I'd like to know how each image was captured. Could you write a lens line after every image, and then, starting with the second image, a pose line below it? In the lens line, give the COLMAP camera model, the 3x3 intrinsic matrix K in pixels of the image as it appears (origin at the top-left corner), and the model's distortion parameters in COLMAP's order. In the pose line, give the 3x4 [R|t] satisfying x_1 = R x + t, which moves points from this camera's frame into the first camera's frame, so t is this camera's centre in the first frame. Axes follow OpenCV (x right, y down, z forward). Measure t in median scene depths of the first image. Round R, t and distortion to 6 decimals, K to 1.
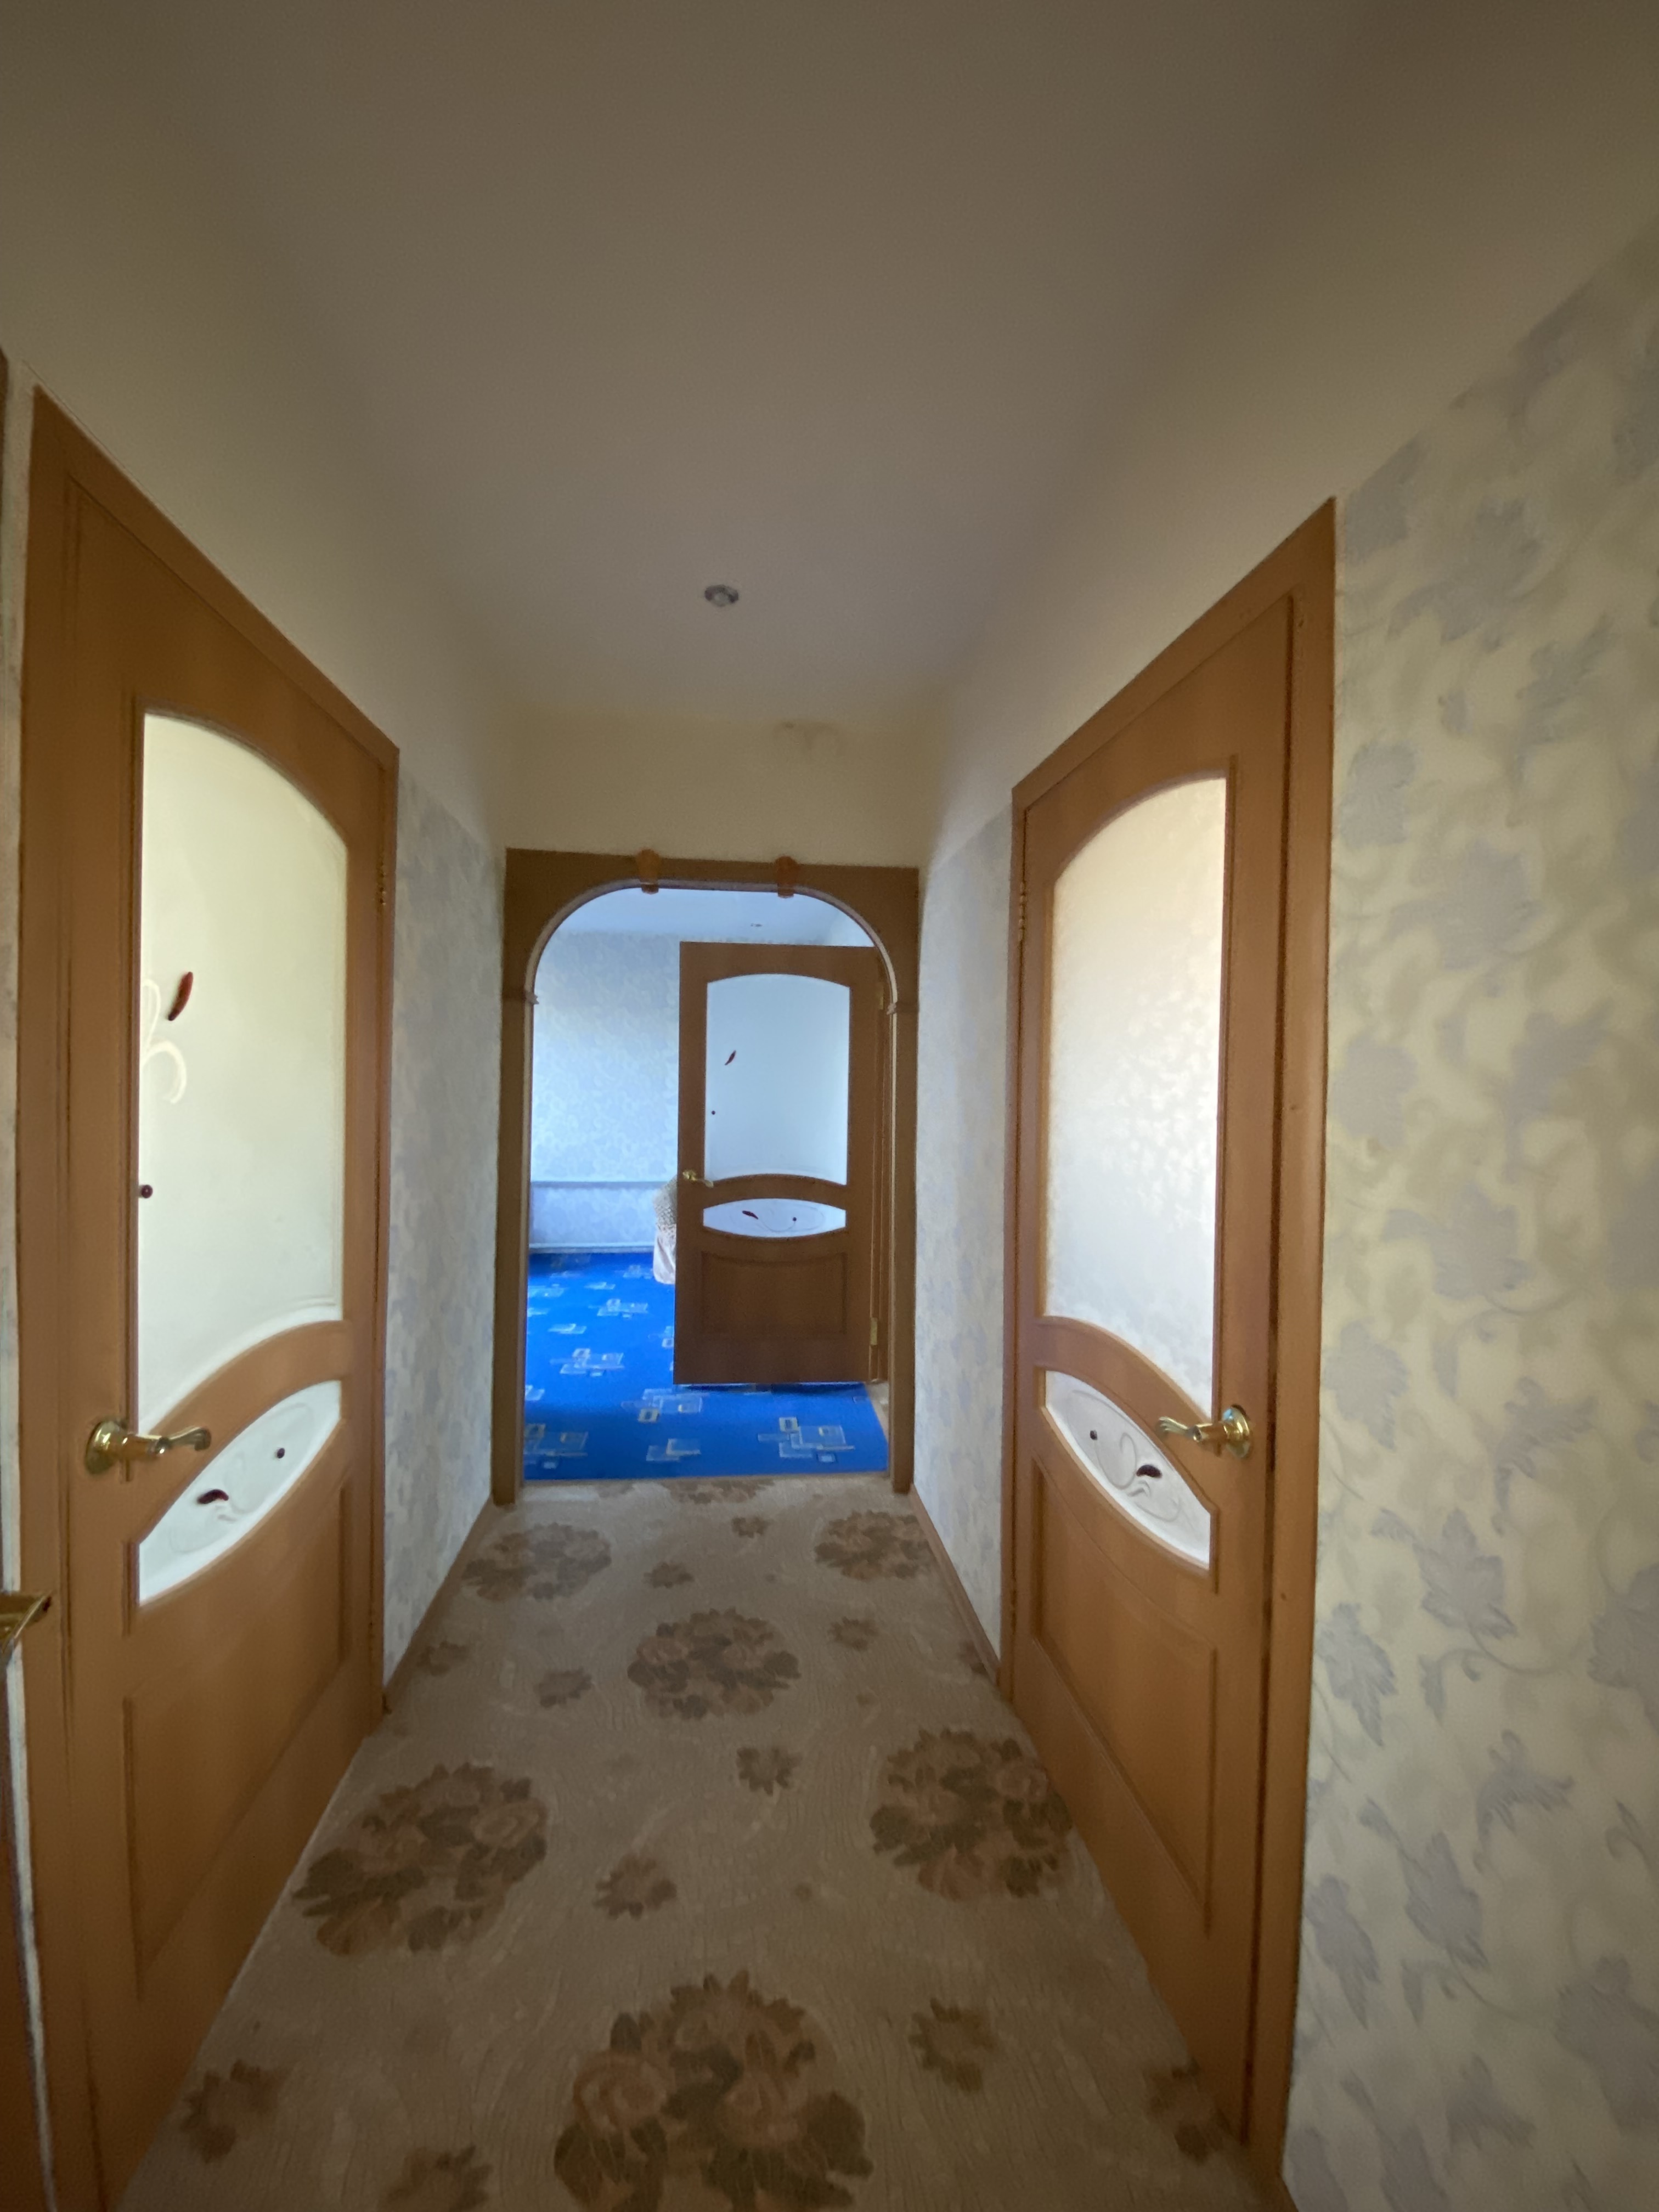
lens RADIAL K [[899.8, 0, 829.5], [0, 899.8, 1106.0], [0, 0, 1]] dist [0.001187, -0.000106]
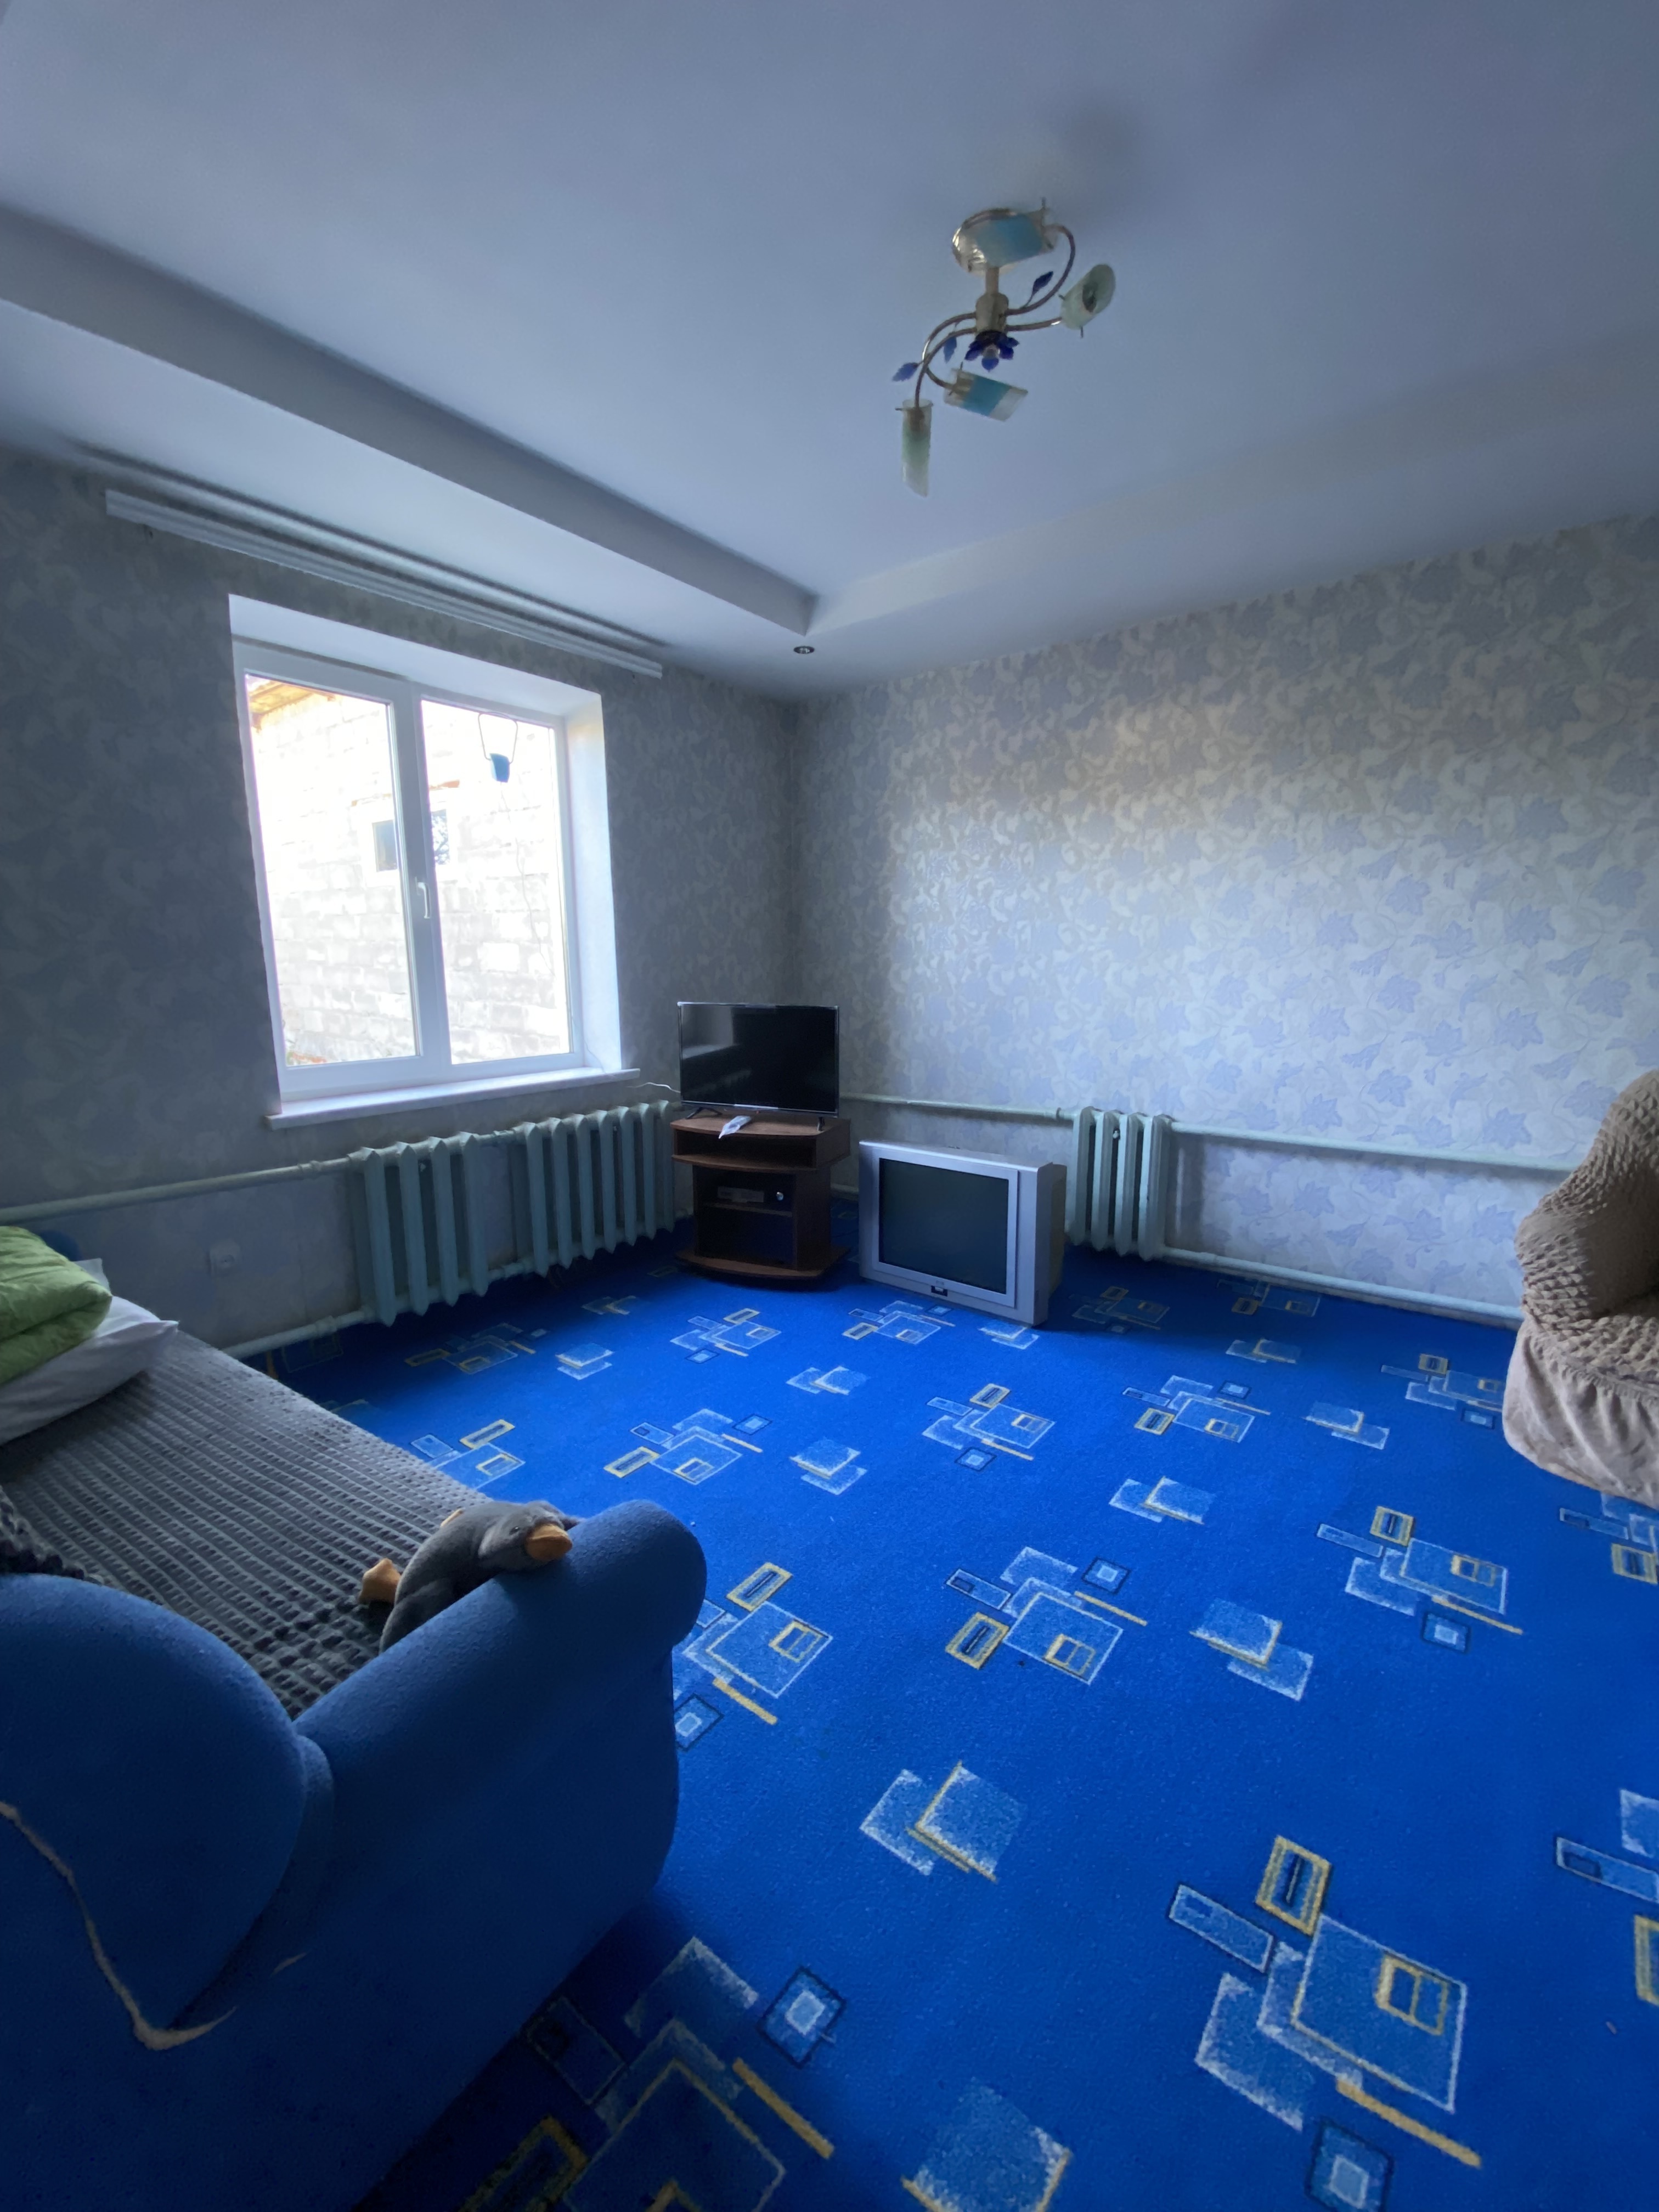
lens RADIAL K [[899.8, 0, 829.5], [0, 899.8, 1106.0], [0, 0, 1]] dist [0.001187, -0.000106]
pose [[0.736238, 0.091549, -0.670501, -0.143480], [0.011132, 0.989035, 0.147264, -0.009176], [0.676631, -0.115885, 0.727146, 0.480574]]
